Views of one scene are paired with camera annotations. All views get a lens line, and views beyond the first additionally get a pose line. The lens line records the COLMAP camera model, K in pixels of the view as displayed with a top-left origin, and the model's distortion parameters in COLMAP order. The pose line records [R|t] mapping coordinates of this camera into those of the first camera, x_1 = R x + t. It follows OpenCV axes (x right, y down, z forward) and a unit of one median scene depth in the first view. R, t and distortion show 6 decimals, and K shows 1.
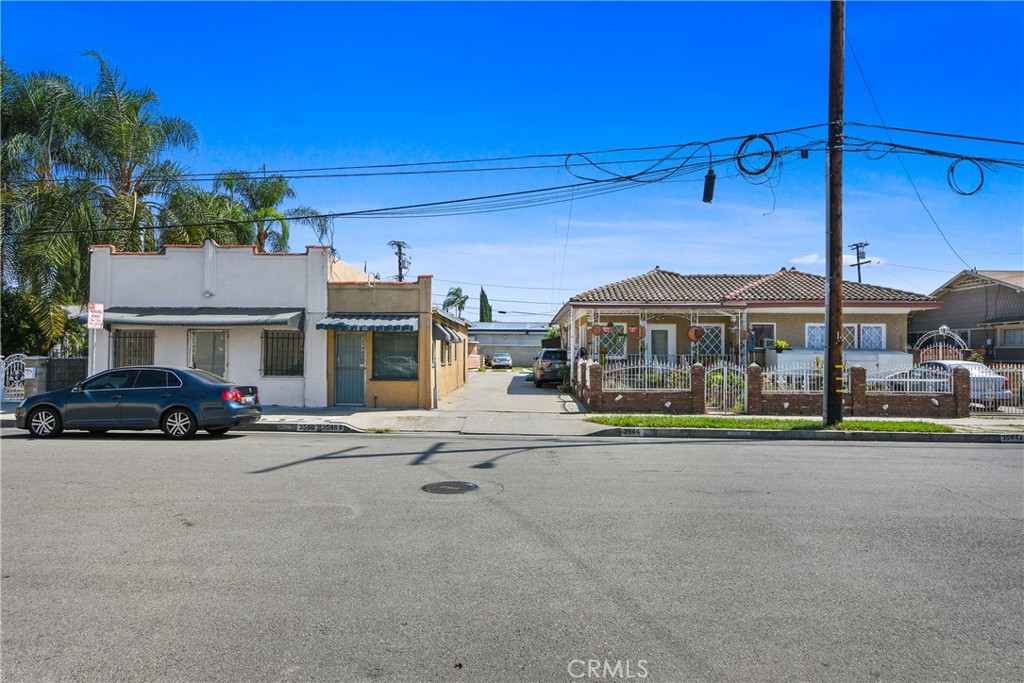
lens RADIAL K [[636.7, 0, 512.0], [0, 636.7, 341.5], [0, 0, 1]] dist [0.015557, 0.000166]
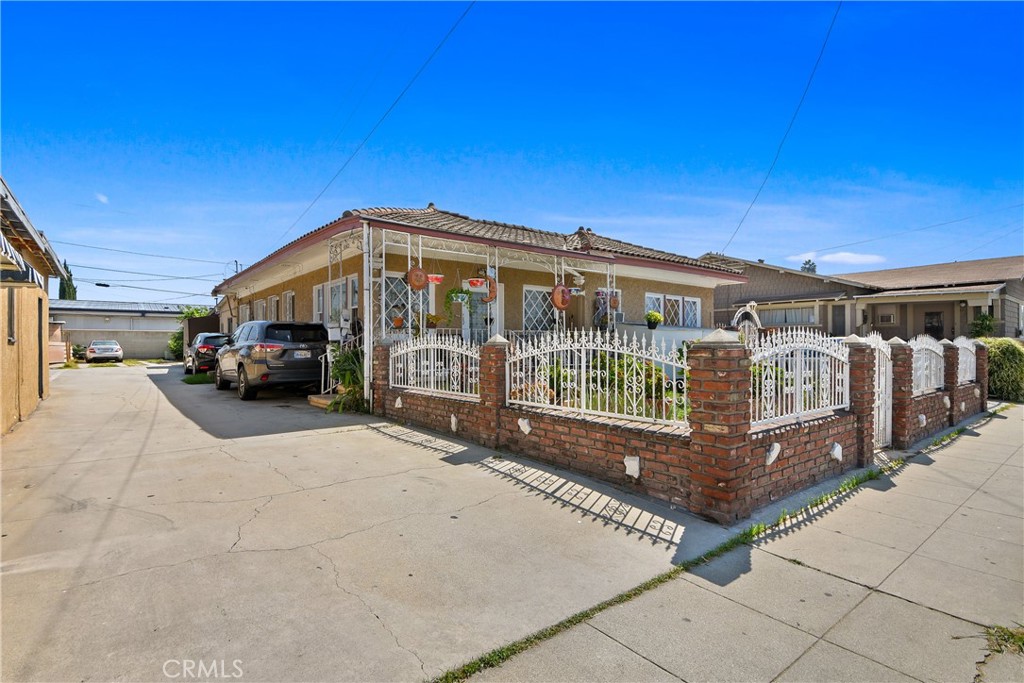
lens RADIAL K [[501.8, 0, 512.0], [0, 501.8, 341.5], [0, 0, 1]] dist [0.000501, -0.011505]
pose [[0.767673, -0.003765, 0.640831, -0.074988], [-0.004653, 0.999924, 0.011449, 0.034310], [-0.640825, -0.011771, 0.767596, 0.889439]]
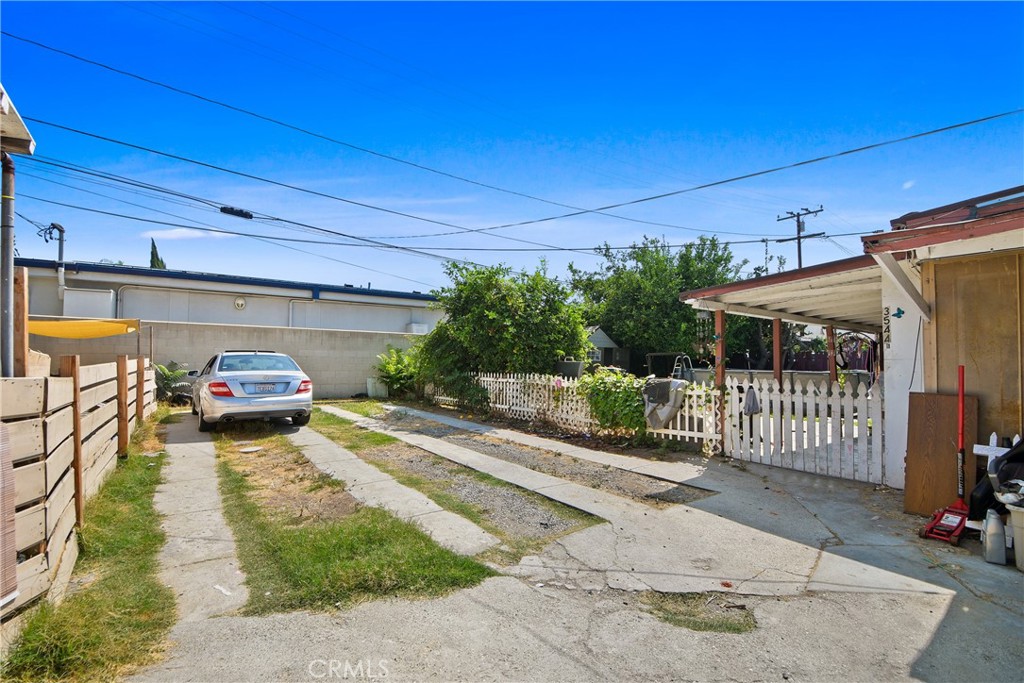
lens RADIAL K [[458.7, 0, 512.0], [0, 458.7, 341.5], [0, 0, 1]] dist [-0.002177, -0.000529]
pose [[0.814070, 0.024973, 0.580230, -0.111462], [-0.016375, 0.999665, -0.020051, 0.050506], [-0.580536, 0.006822, 0.814206, 2.579514]]
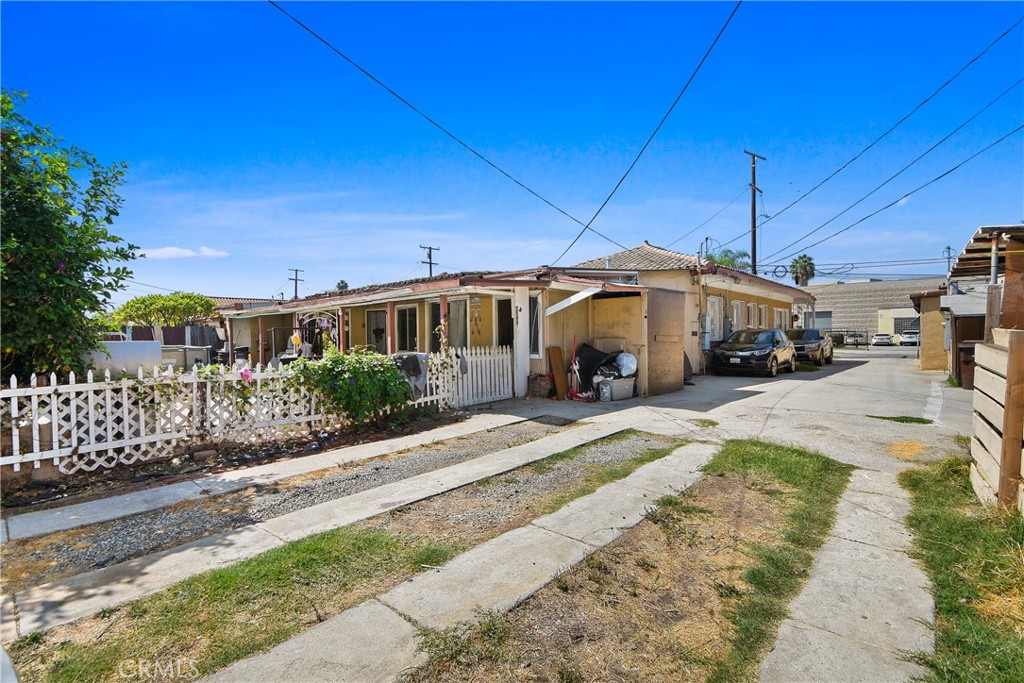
lens RADIAL K [[458.7, 0, 512.0], [0, 458.7, 341.5], [0, 0, 1]] dist [-0.002177, -0.000529]
pose [[-0.749222, -0.010041, 0.662243, -0.118635], [-0.008906, 0.999947, 0.005085, 0.059244], [-0.662259, -0.002088, -0.749272, 3.065541]]
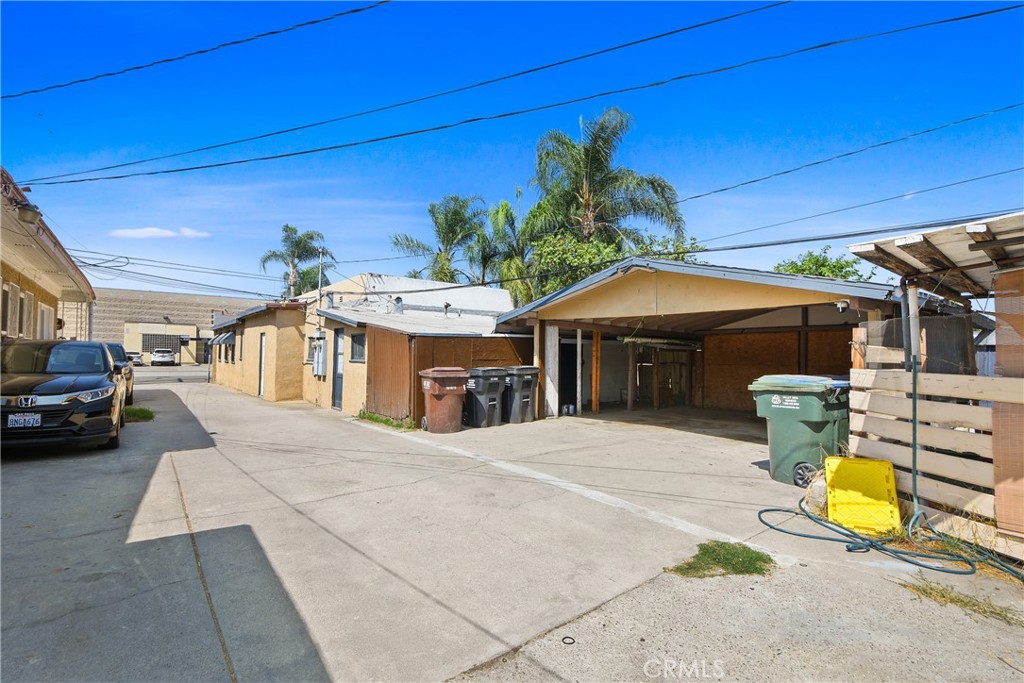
lens RADIAL K [[494.5, 0, 512.2], [0, 494.5, 345.9], [0, 0, 1]] dist [-0.000769, -0.013543]
pose [[-0.785201, -0.033190, -0.618351, 0.074139], [-0.011494, 0.999172, -0.039035, 0.052506], [0.619135, -0.023543, -0.784932, 2.646138]]
